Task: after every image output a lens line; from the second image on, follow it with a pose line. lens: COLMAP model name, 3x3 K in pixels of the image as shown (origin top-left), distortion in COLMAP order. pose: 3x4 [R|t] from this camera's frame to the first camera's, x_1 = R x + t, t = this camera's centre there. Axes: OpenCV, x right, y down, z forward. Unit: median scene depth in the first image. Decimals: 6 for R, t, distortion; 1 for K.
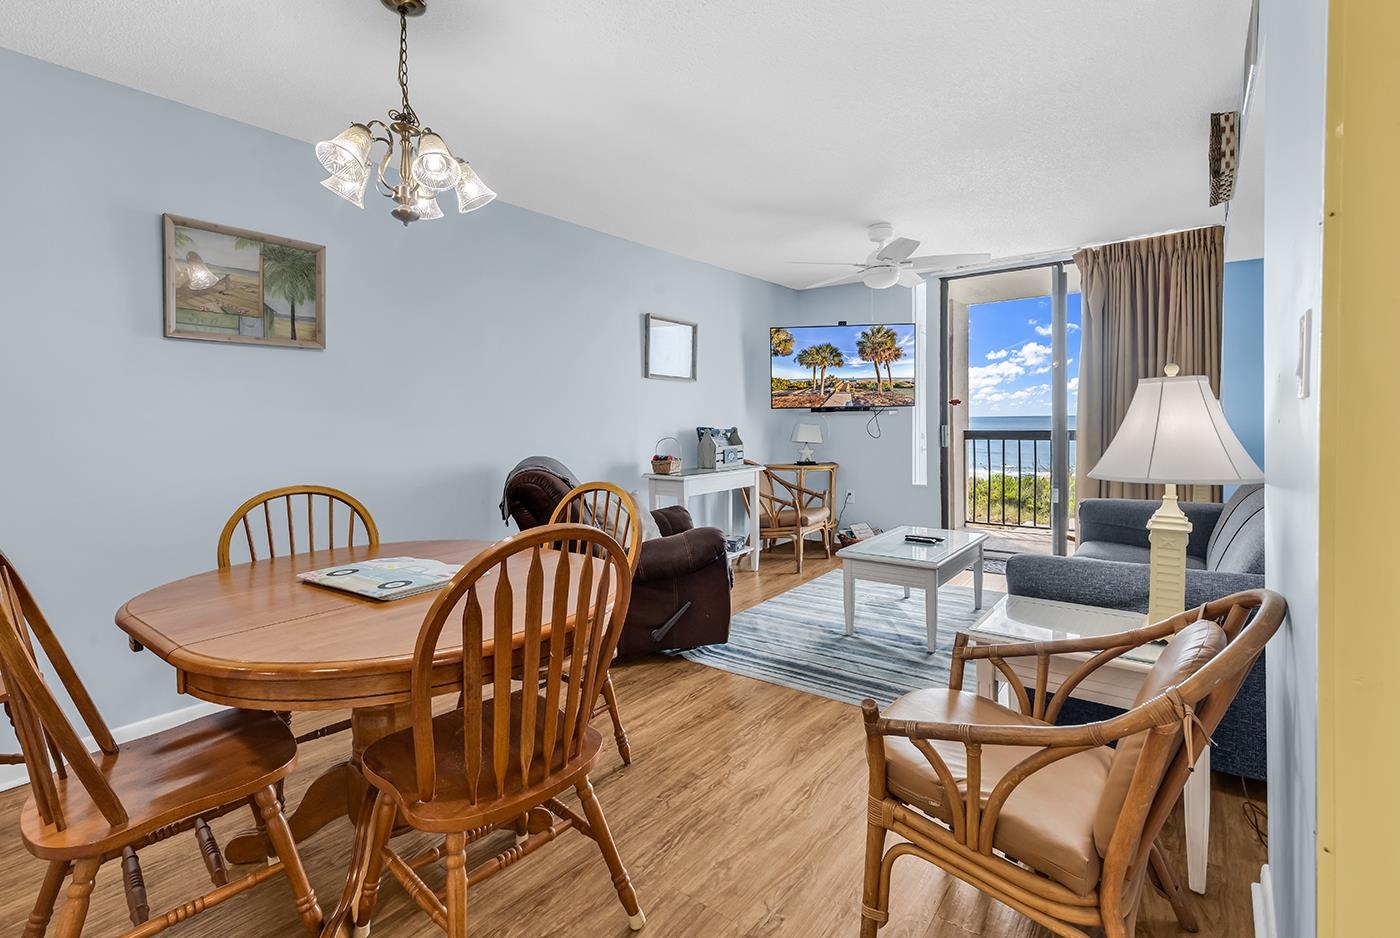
lens RADIAL K [[647.0, 0, 703.3], [0, 647.0, 438.9], [0, 0, 1]] dist [0.002661, -0.000107]
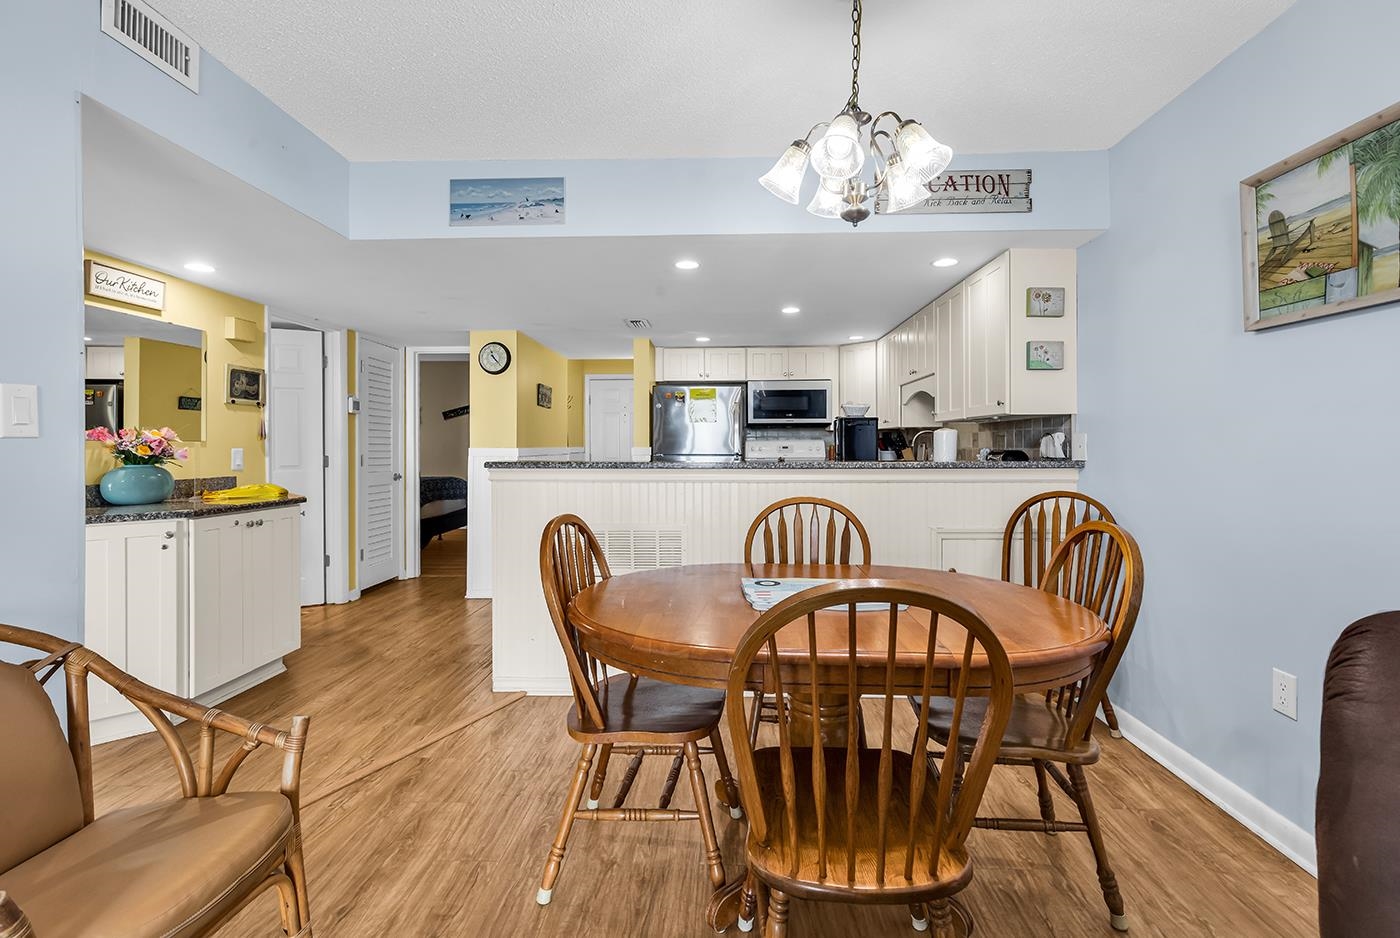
lens RADIAL K [[647.0, 0, 703.3], [0, 647.0, 438.9], [0, 0, 1]] dist [0.002661, -0.000107]
pose [[-0.819442, 0.008910, -0.573092, 0.140983], [-0.002585, 0.999812, 0.019239, -0.029039], [0.573156, 0.017247, -0.819265, 0.954592]]
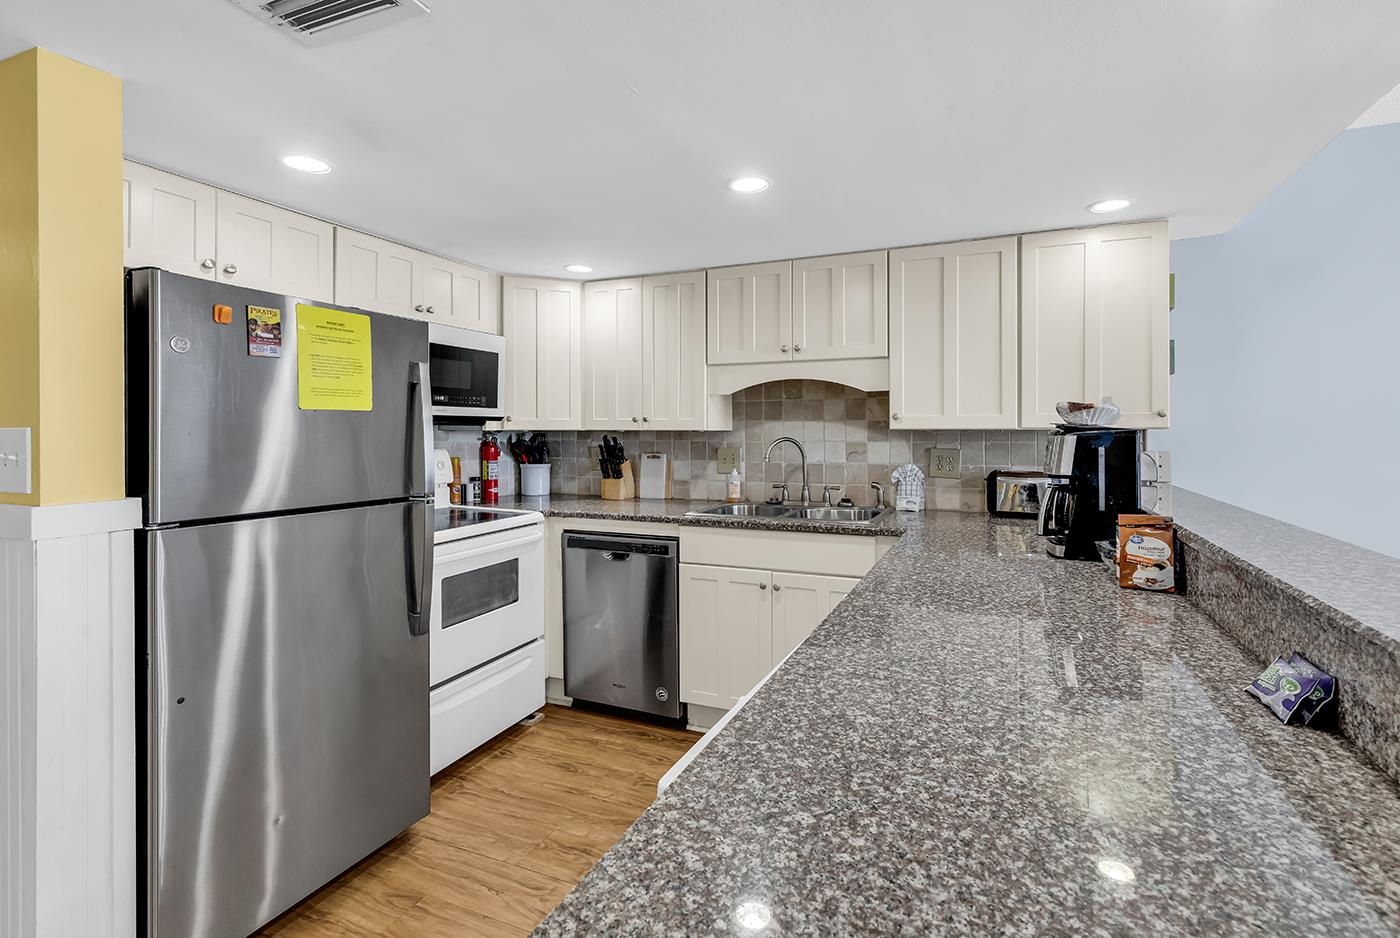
lens RADIAL K [[626.0, 0, 722.7], [0, 626.0, 435.0], [0, 0, 1]] dist [0.000359, -0.000123]
pose [[0.257770, 0.018126, -0.966036, -0.191284], [-0.030047, 0.999491, 0.010737, -0.032979], [0.965739, 0.026259, 0.258183, -0.198236]]
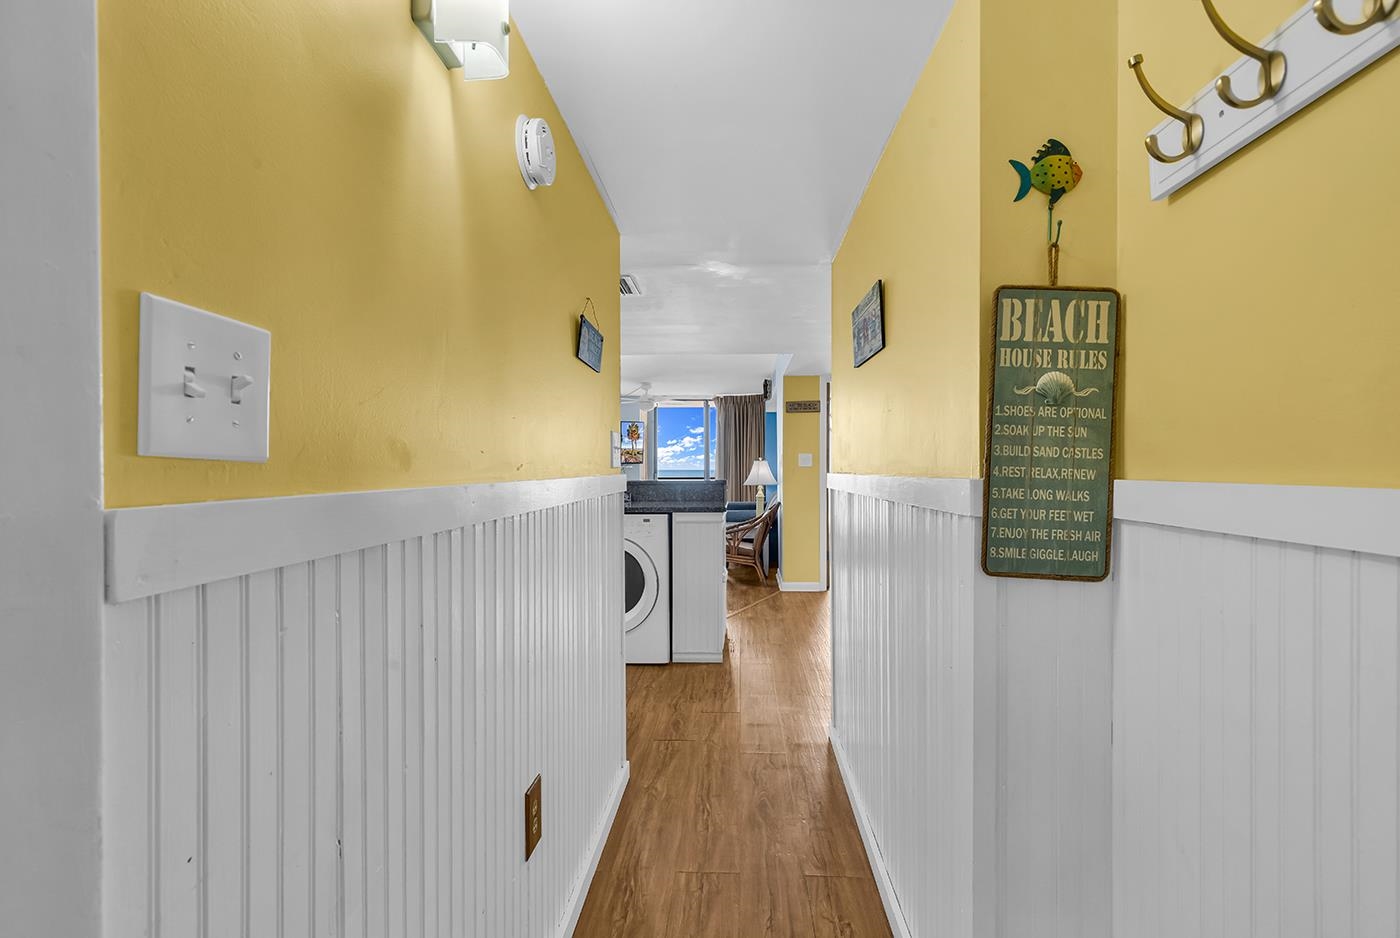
lens RADIAL K [[647.0, 0, 703.3], [0, 647.0, 438.9], [0, 0, 1]] dist [0.002661, -0.000107]
pose [[0.829371, 0.040368, 0.557239, -1.025531], [0.003507, 0.996990, -0.077446, 0.044491], [-0.558688, 0.066185, 0.826733, -1.207052]]
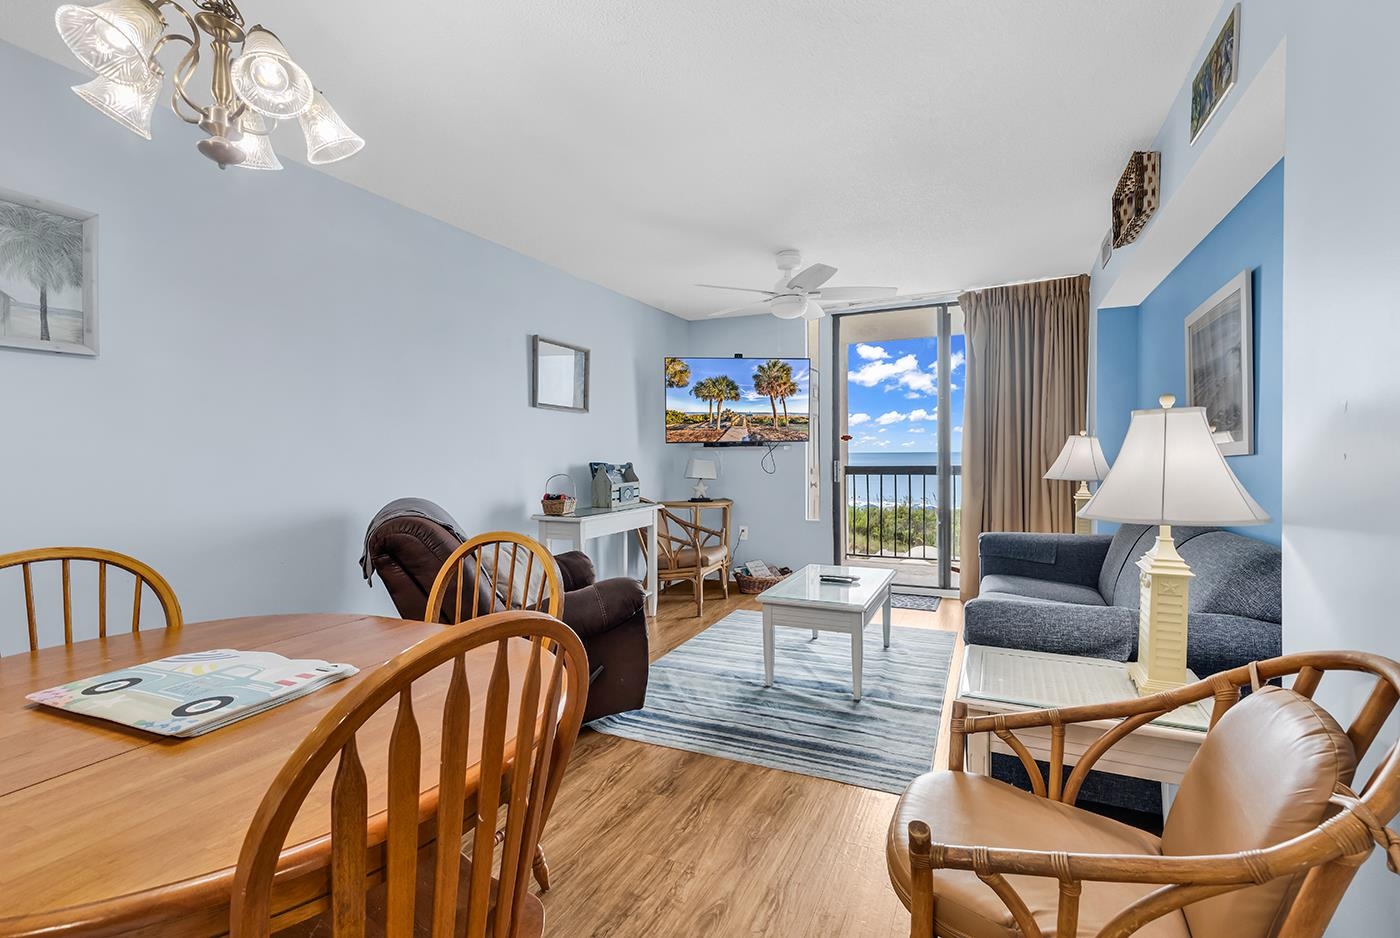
lens RADIAL K [[631.7, 0, 705.2], [0, 631.7, 472.4], [0, 0, 1]] dist [0.004735, -0.000473]
pose [[0.977134, -0.003184, 0.212602, -0.061673], [0.003670, 0.999991, -0.001891, -0.002960], [-0.212595, 0.002628, 0.977137, 0.141021]]
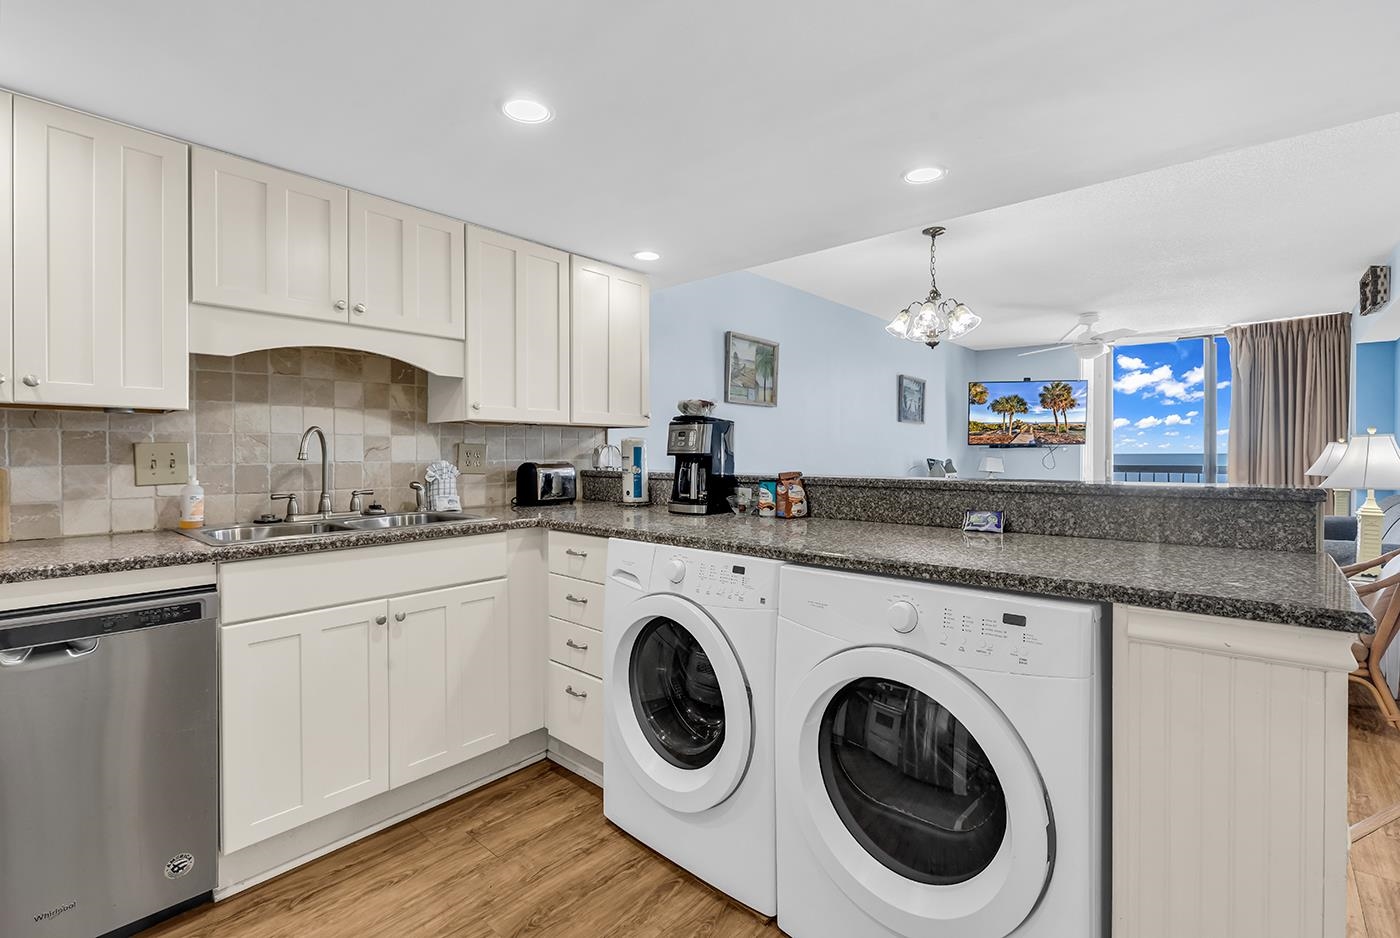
lens RADIAL K [[639.3, 0, 702.4], [0, 639.3, 460.8], [0, 0, 1]] dist [-0.000870, -0.000258]
pose [[0.998022, 0.011961, -0.061713, -0.590712], [-0.012919, 0.999802, -0.015145, 0.018320], [0.061520, 0.015912, 0.997979, -0.517886]]
